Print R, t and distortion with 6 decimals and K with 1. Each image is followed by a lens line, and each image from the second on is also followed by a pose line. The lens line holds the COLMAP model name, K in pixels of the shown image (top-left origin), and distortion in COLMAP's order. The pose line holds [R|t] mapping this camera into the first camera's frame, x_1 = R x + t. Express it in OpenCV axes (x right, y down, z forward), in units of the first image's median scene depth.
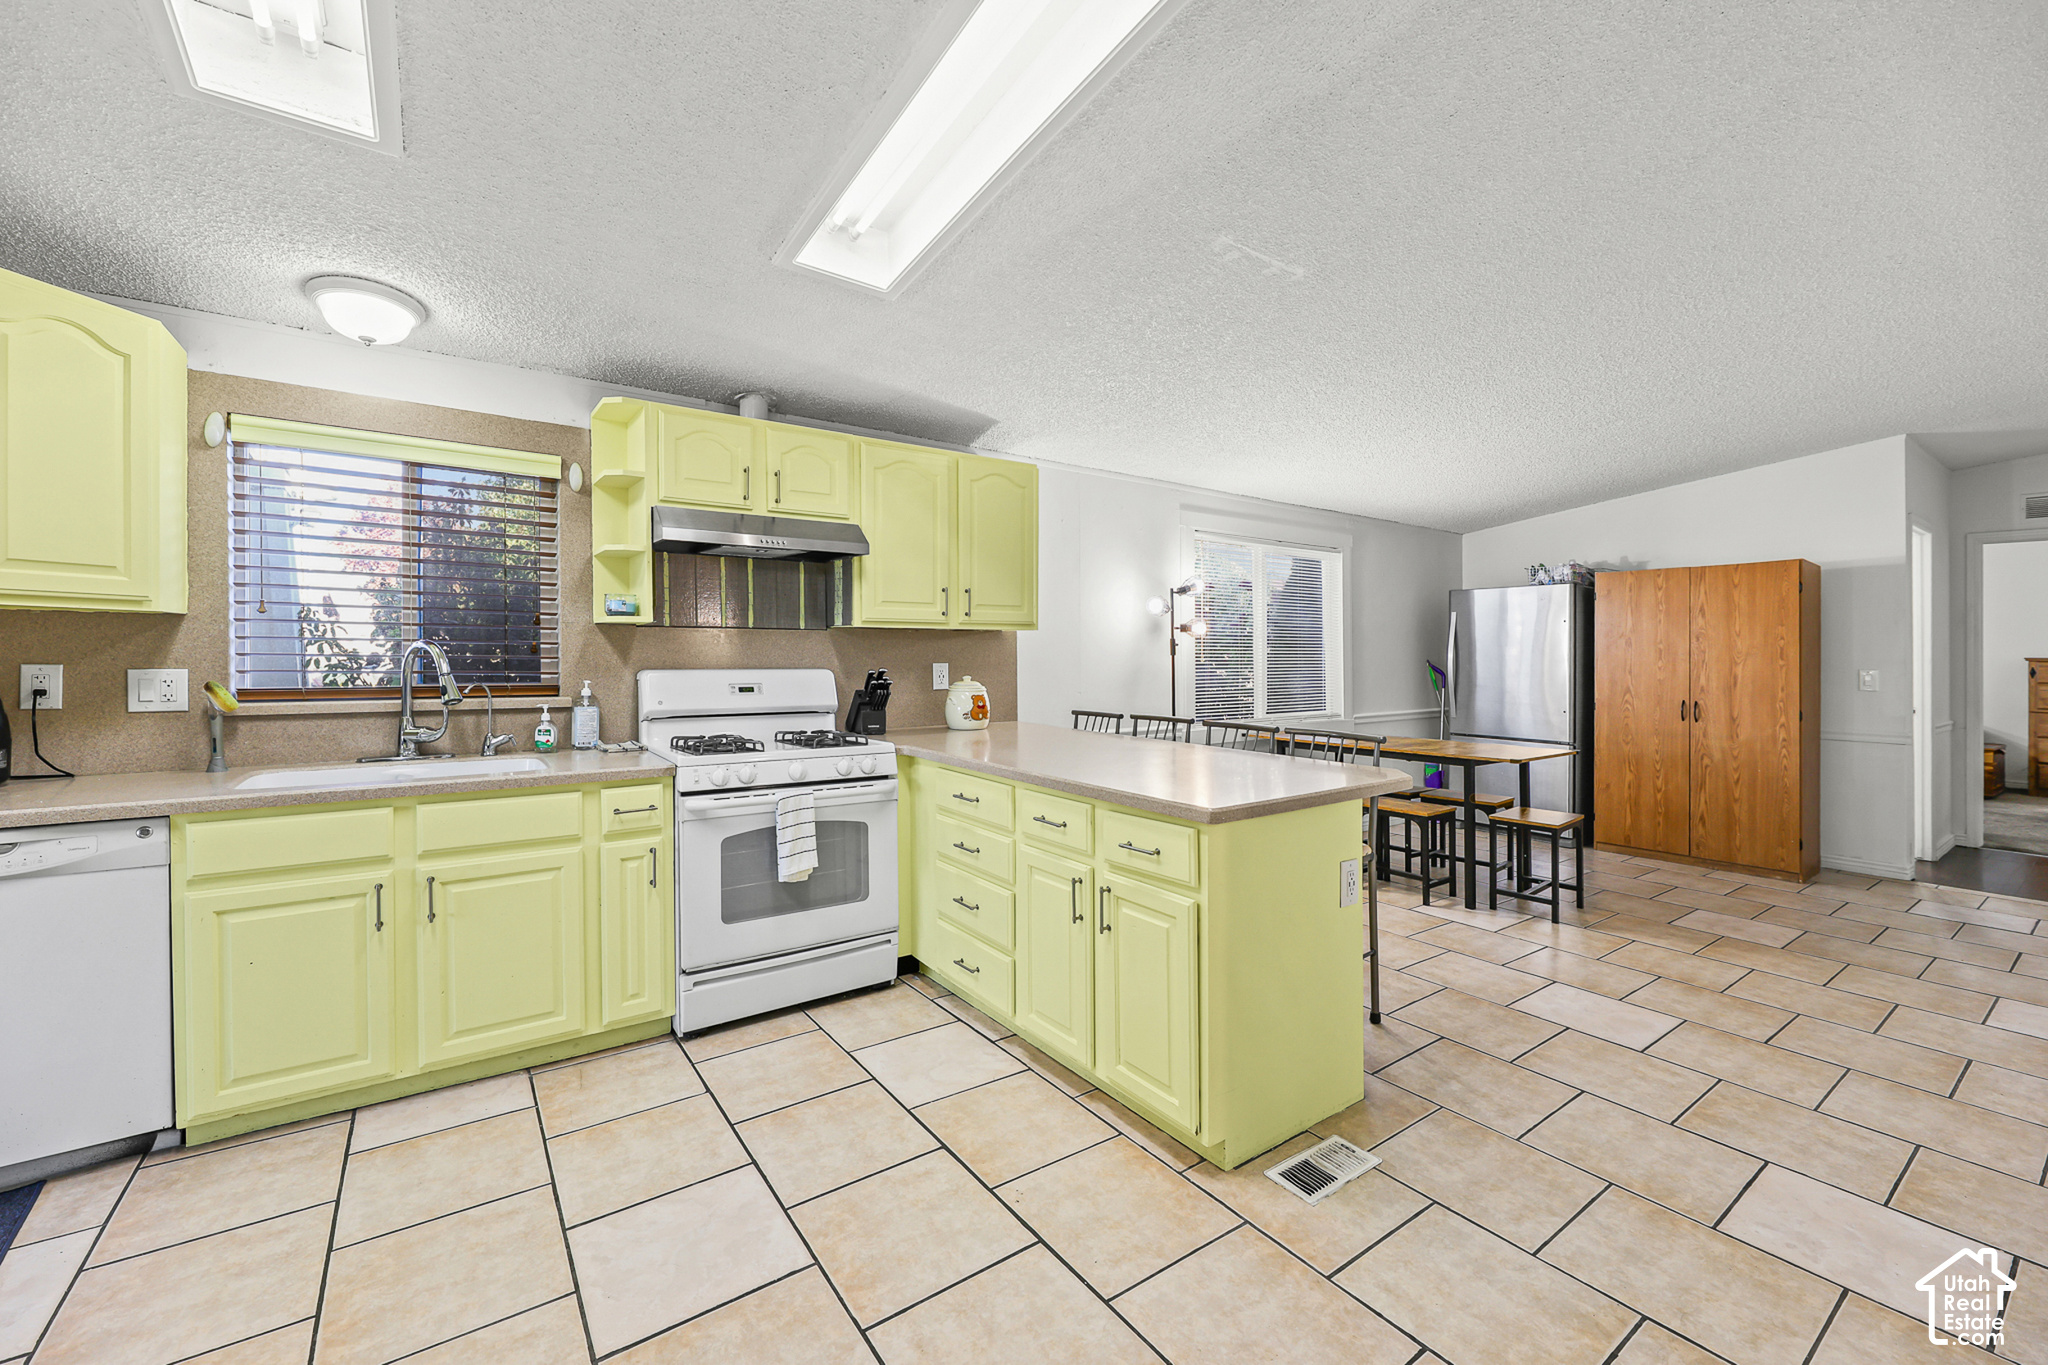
lens RADIAL K [[842.7, 0, 995.4], [0, 842.7, 645.4], [0, 0, 1]] dist [0.006129, -0.003535]
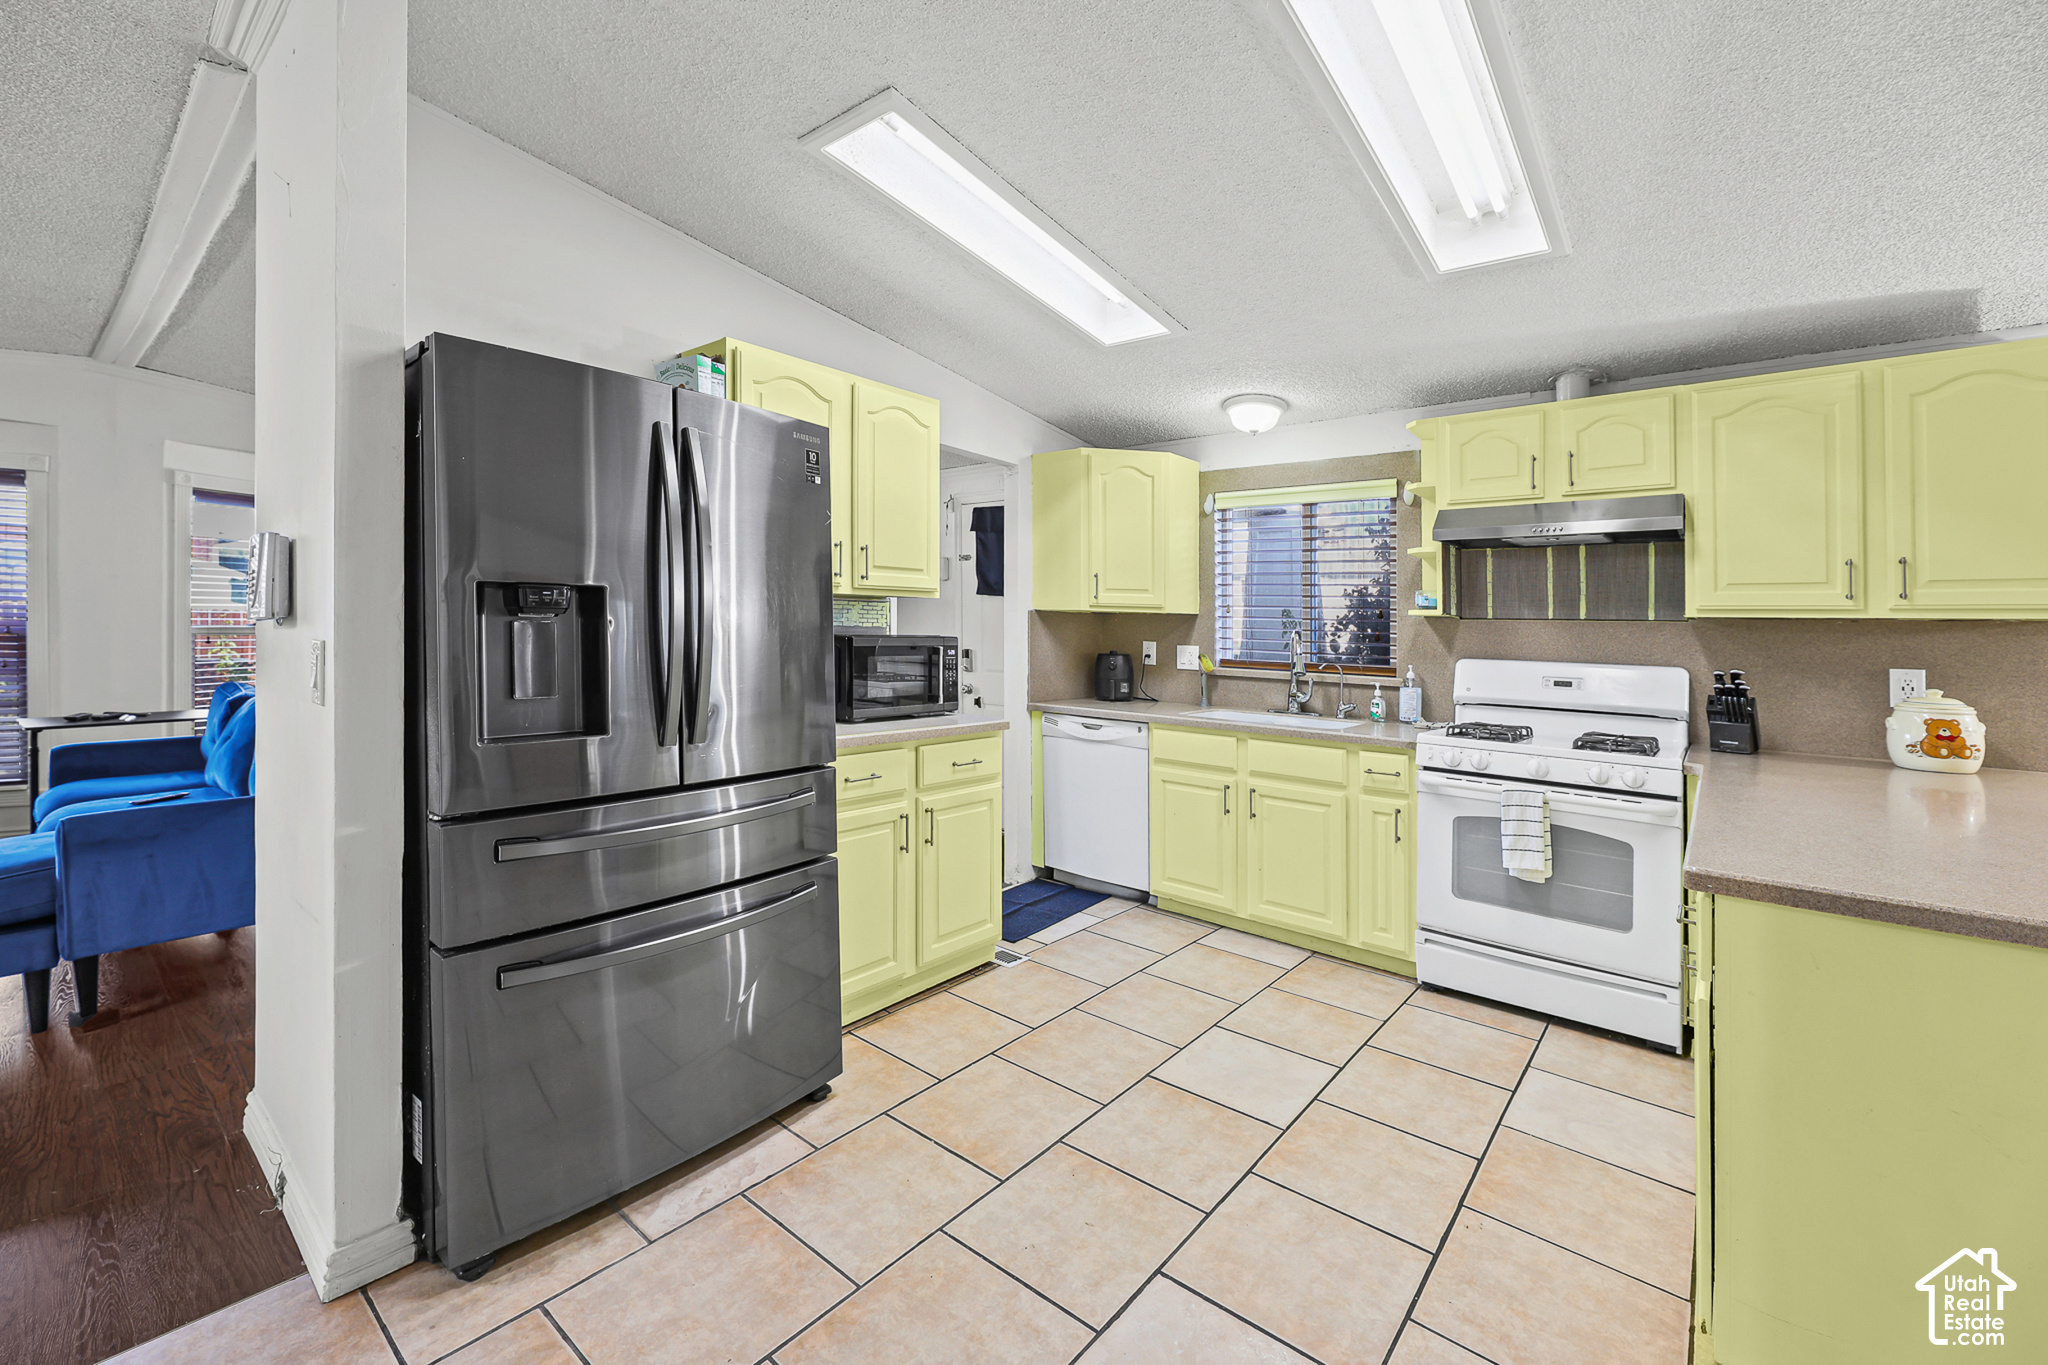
lens RADIAL K [[842.7, 0, 1033.7], [0, 842.7, 644.7], [0, 0, 1]] dist [0.006129, -0.003535]
pose [[0.267127, 0.019551, -0.963463, 0.552889], [-0.016455, 0.999741, 0.015725, 0.003376], [0.963521, 0.011653, 0.267379, 0.194483]]
